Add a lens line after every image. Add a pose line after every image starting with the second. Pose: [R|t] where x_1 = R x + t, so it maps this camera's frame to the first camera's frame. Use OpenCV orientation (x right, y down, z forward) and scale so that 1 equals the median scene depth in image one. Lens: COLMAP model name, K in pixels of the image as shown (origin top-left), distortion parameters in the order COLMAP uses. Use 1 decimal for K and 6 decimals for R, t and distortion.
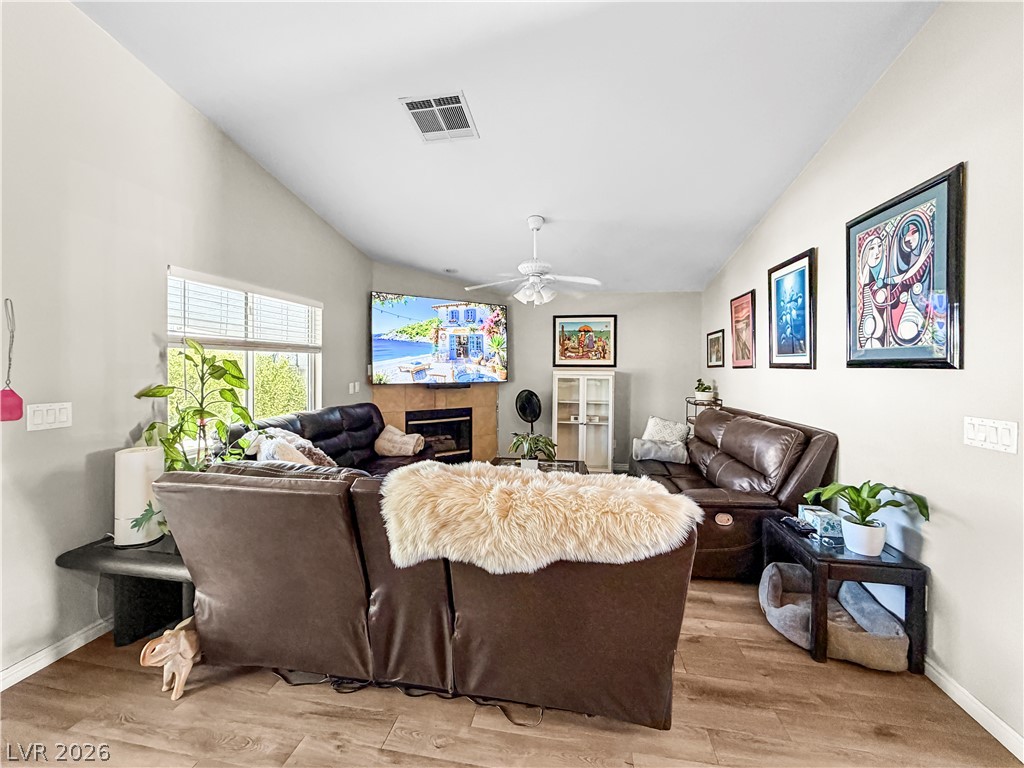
lens RADIAL K [[408.6, 0, 513.6], [0, 408.6, 377.6], [0, 0, 1]] dist [0.003821, 0.000543]
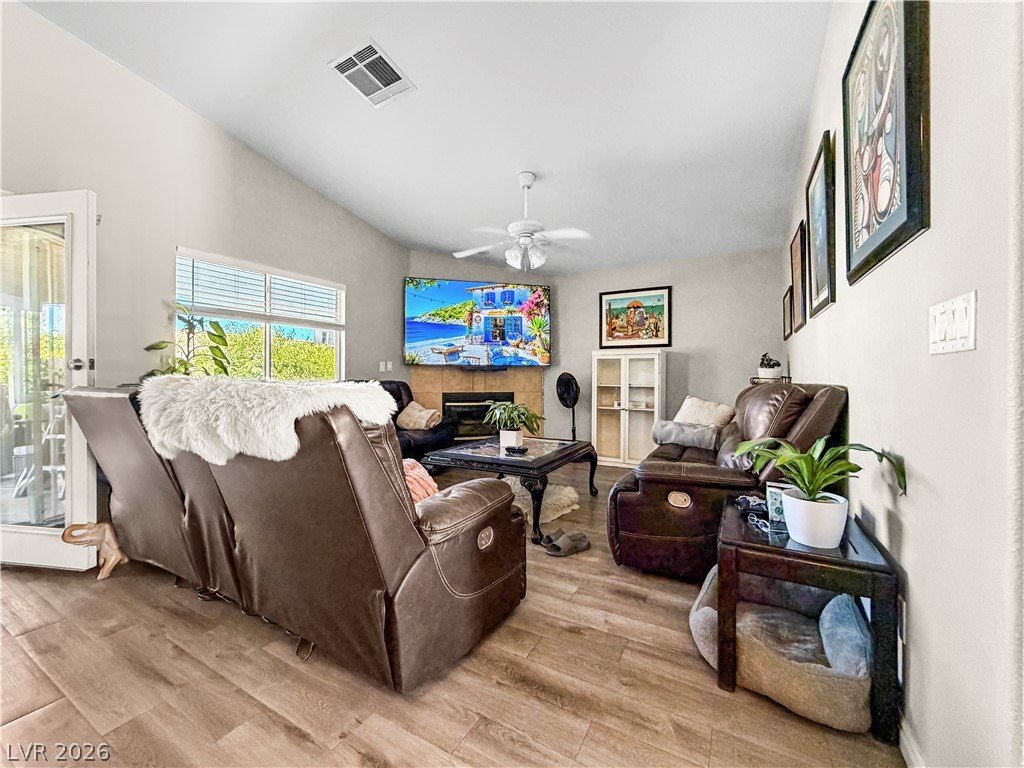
lens RADIAL K [[408.6, 0, 508.0], [0, 408.6, 382.8], [0, 0, 1]] dist [0.003821, 0.000543]
pose [[0.942394, -0.000023, -0.334505, 0.247949], [-0.004031, 0.999927, -0.011425, 0.071821], [0.334480, 0.012115, 0.942325, 0.084718]]
